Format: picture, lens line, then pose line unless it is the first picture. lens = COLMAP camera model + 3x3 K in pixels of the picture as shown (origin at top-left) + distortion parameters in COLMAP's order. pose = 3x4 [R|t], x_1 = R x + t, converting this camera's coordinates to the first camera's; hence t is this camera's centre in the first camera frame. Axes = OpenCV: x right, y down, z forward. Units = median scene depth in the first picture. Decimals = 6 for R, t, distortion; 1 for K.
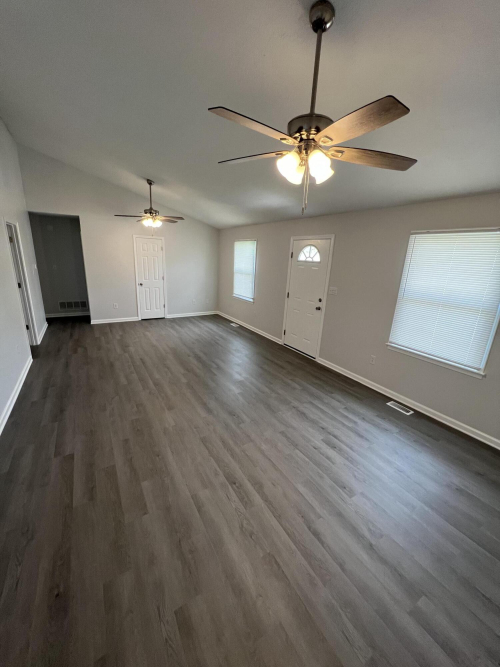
lens RADIAL K [[267.9, 0, 250.3], [0, 267.9, 332.5], [0, 0, 1]] dist [-0.002899, 0.000119]
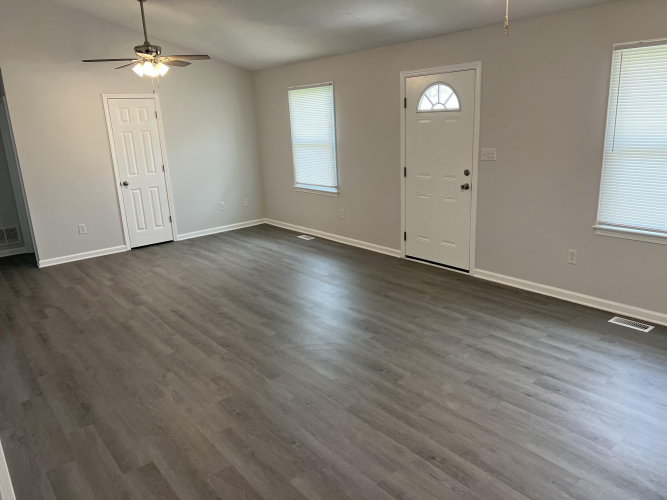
lens RADIAL K [[506.4, 0, 331.7], [0, 506.4, 249.5], [0, 0, 1]] dist [0.044668, -0.037003]
pose [[0.987213, -0.124290, 0.099808, -0.179359], [0.126008, 0.991967, -0.011073, 0.025435], [-0.097630, 0.023508, 0.994945, -0.101605]]
